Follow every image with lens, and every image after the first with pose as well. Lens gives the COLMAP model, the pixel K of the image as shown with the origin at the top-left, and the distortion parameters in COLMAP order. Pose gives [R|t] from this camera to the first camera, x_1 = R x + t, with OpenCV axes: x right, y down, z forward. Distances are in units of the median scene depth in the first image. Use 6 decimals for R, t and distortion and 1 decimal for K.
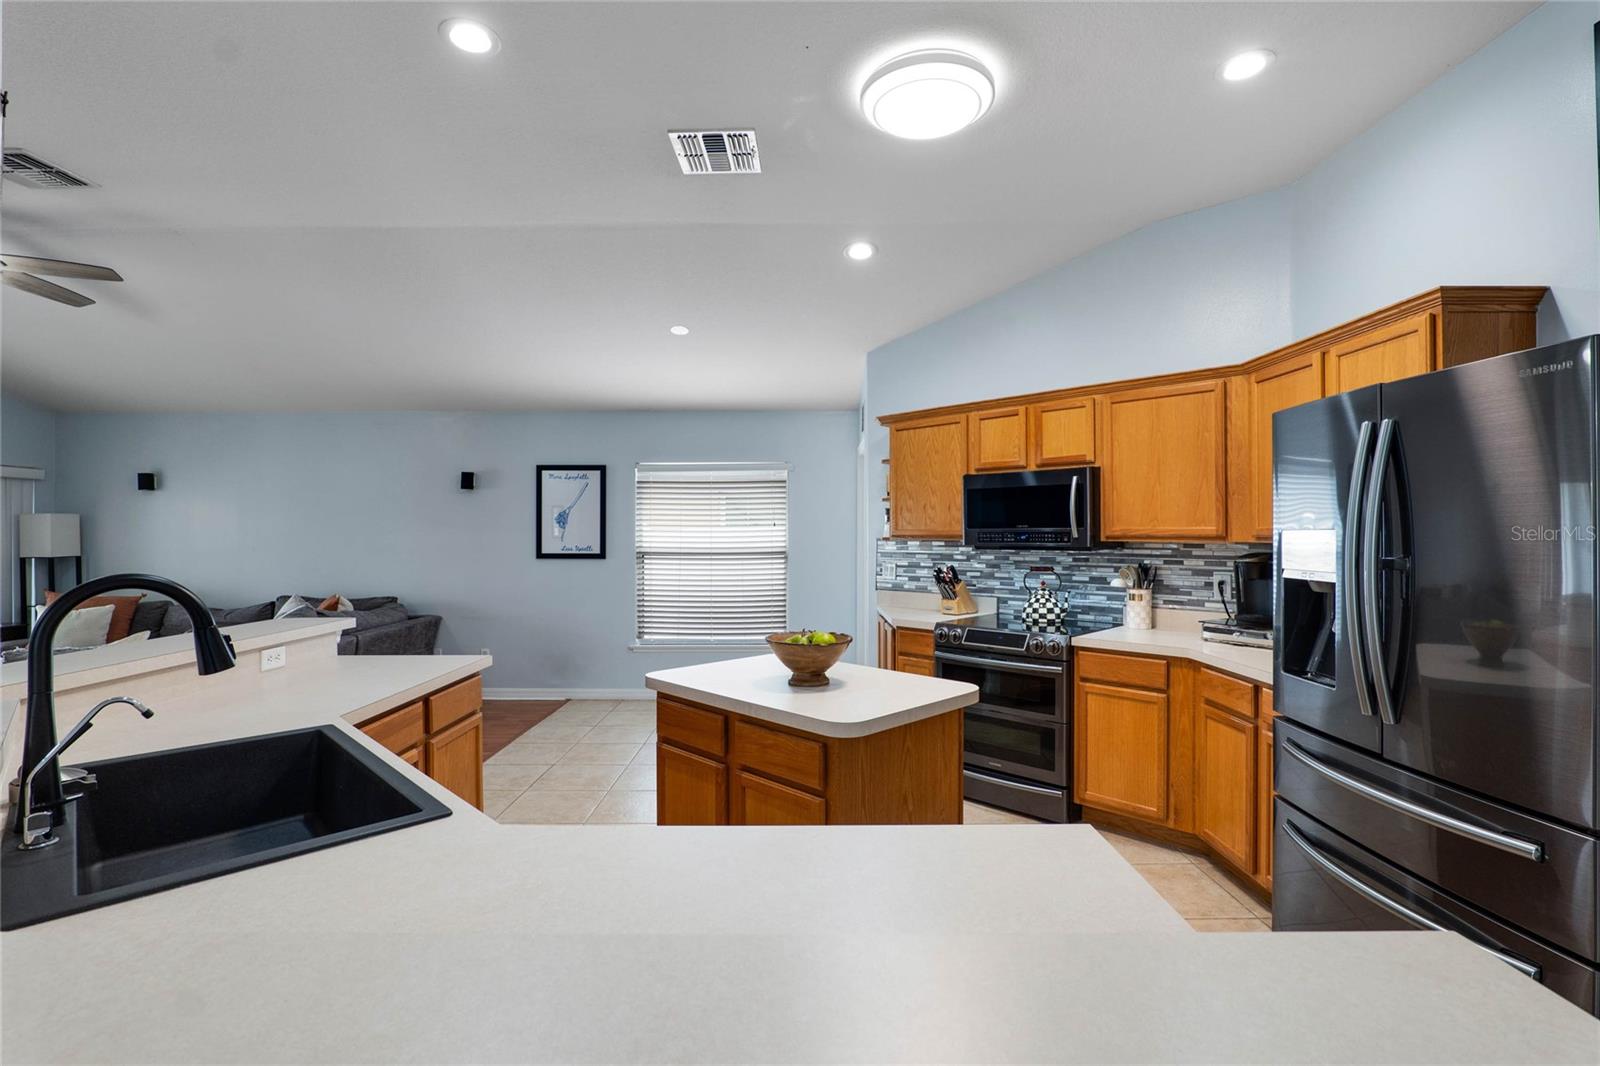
lens RADIAL K [[744.2, 0, 804.4], [0, 744.2, 532.2], [0, 0, 1]] dist [-0.025979, 0.008858]
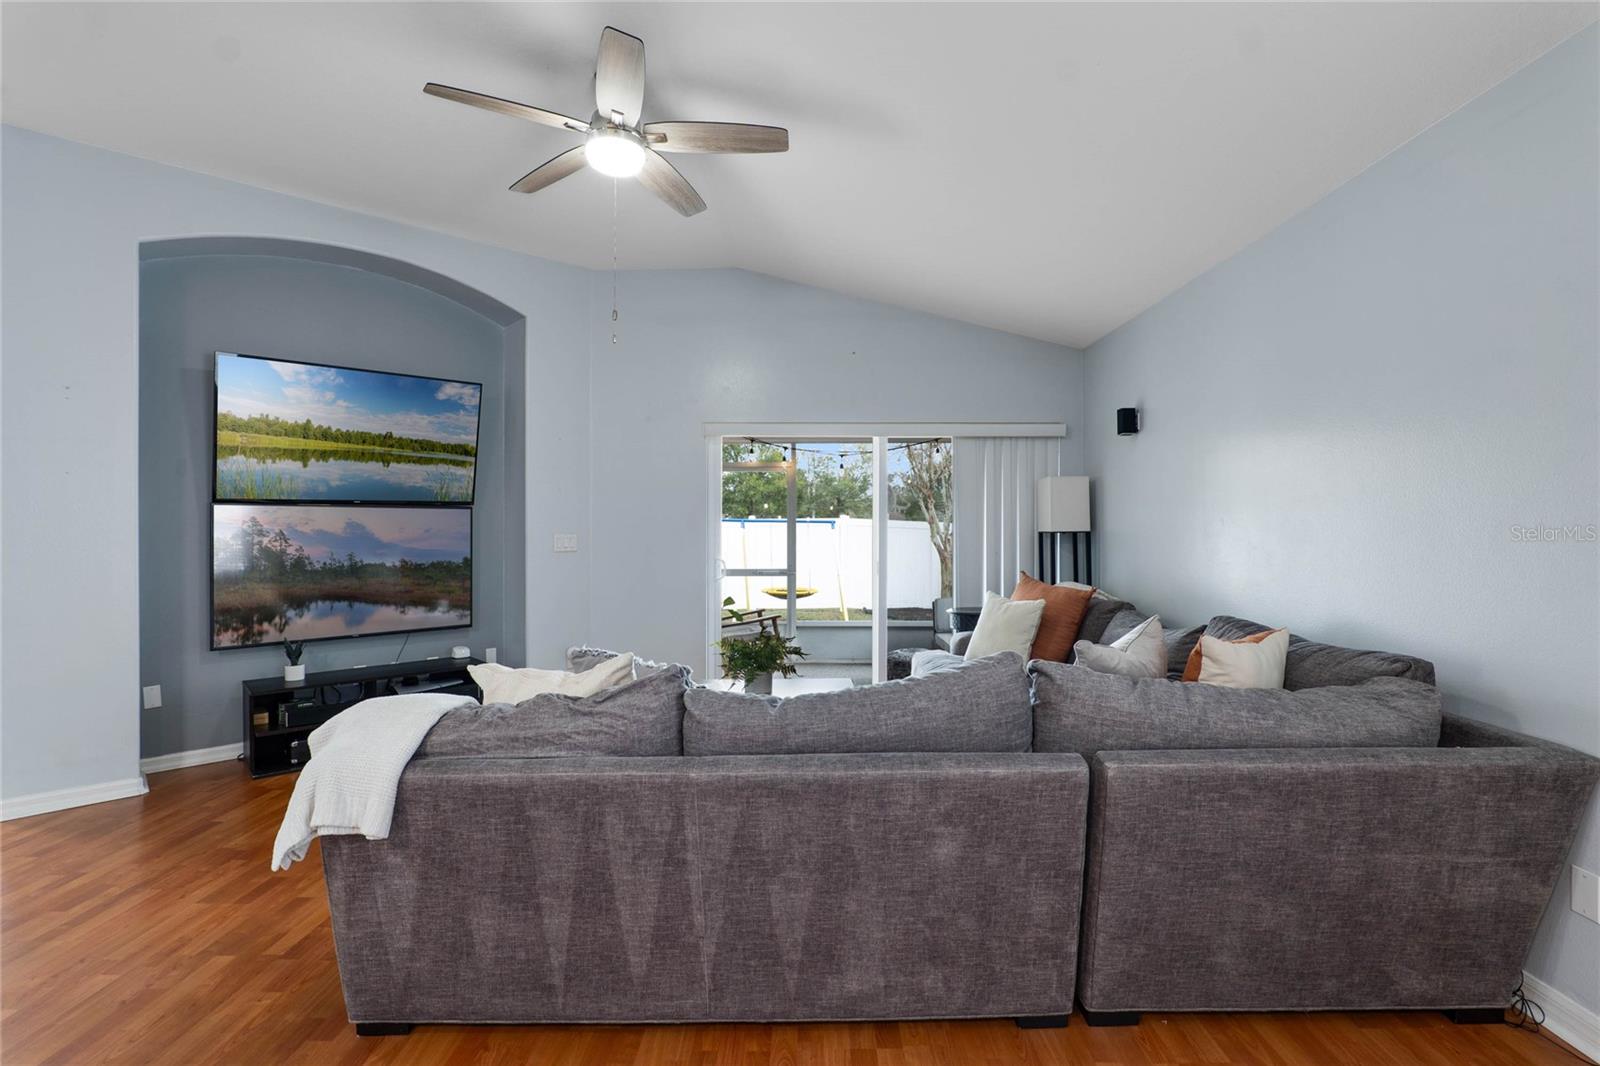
lens RADIAL K [[753.7, 0, 806.1], [0, 753.7, 518.5], [0, 0, 1]] dist [-0.015958, 0.000492]
pose [[-0.006431, -0.010199, -0.999927, -0.313924], [0.001812, 0.999946, -0.010211, 0.038073], [0.999978, -0.001877, -0.006412, 1.047895]]
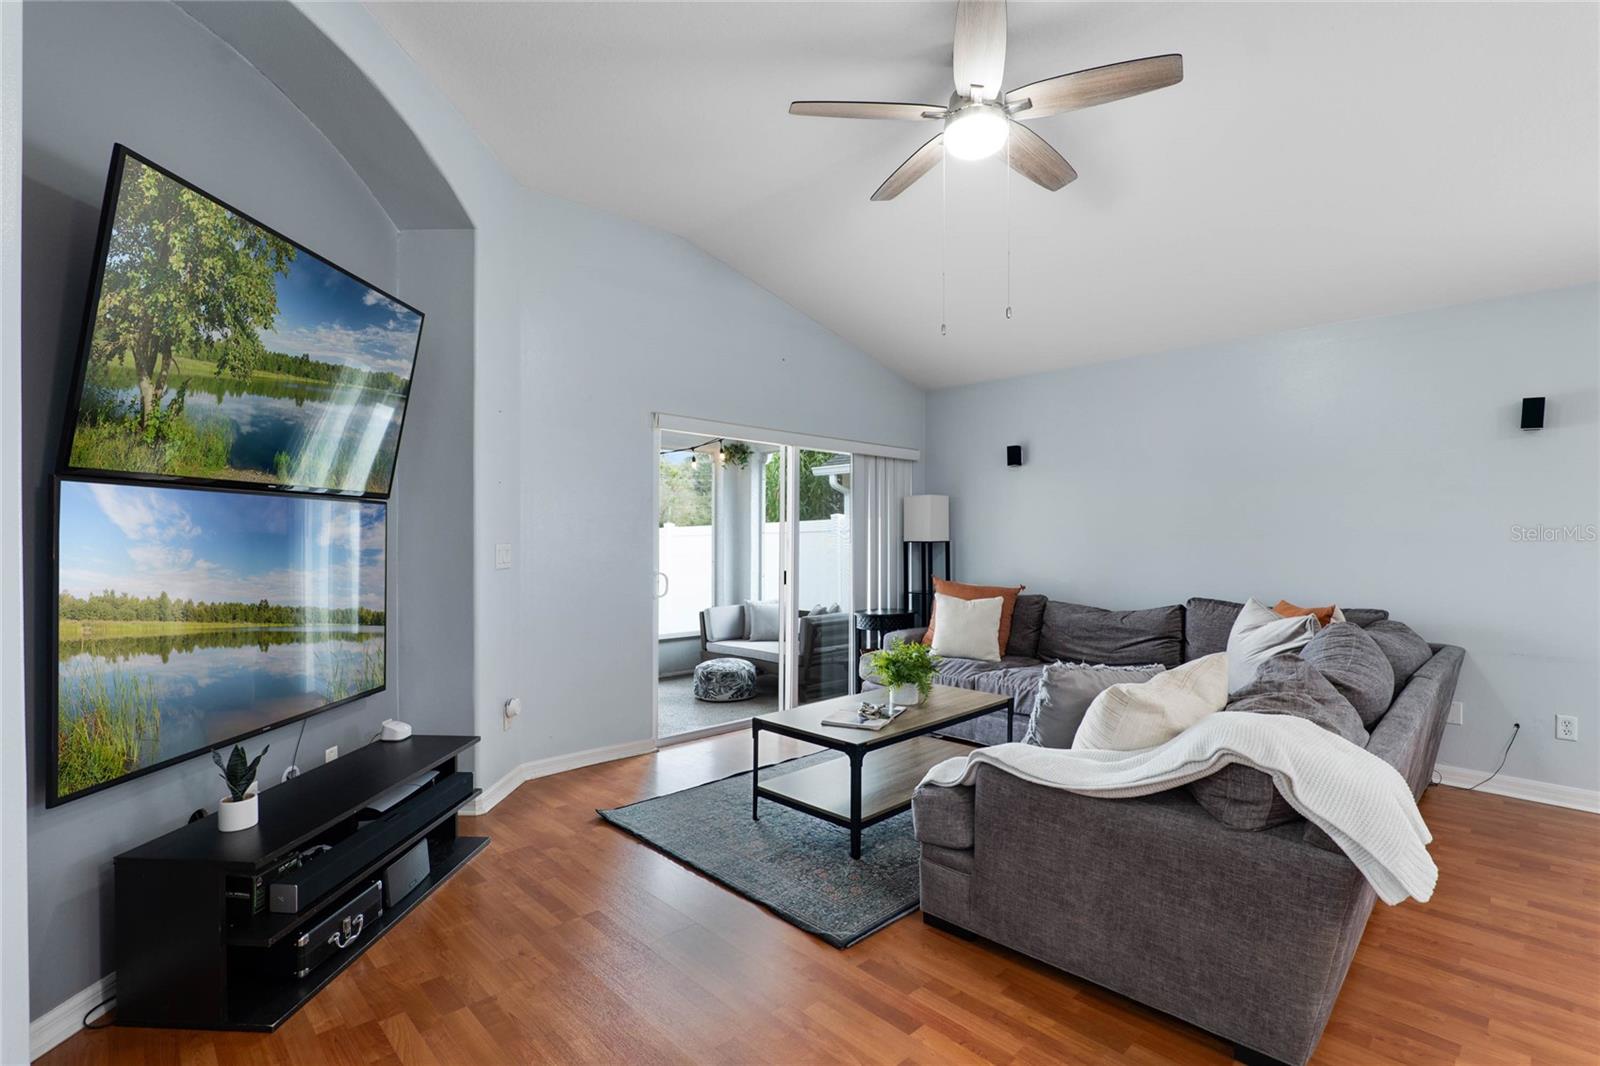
lens RADIAL K [[744.2, 0, 804.4], [0, 744.2, 532.2], [0, 0, 1]] dist [-0.025979, 0.008858]
pose [[0.702069, -0.001086, -0.712108, -0.662943], [-0.004232, 0.999975, -0.005697, 0.039681], [0.712096, 0.007014, 0.702047, 0.312625]]
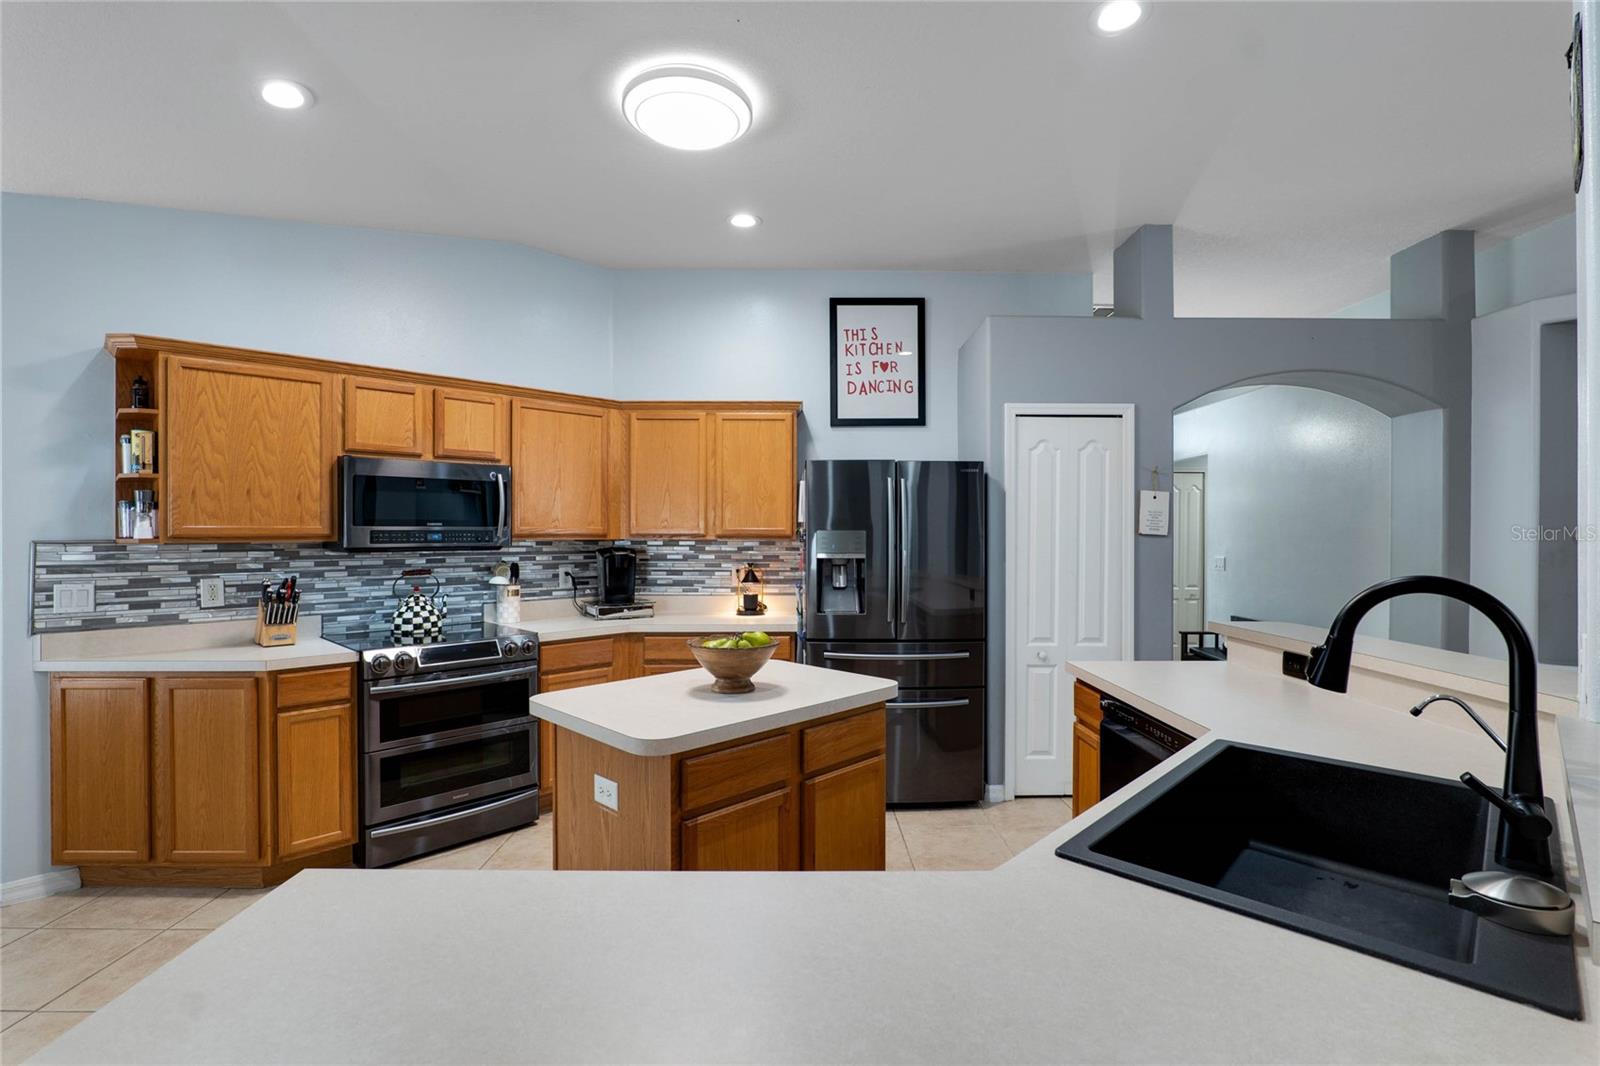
lens RADIAL K [[744.2, 0, 804.4], [0, 744.2, 532.2], [0, 0, 1]] dist [-0.025979, 0.008858]
pose [[-0.009700, 0.000624, 0.999953, -0.552782], [-0.001702, 0.999998, -0.000640, 0.001254], [-0.999952, -0.001708, -0.009698, 0.538386]]
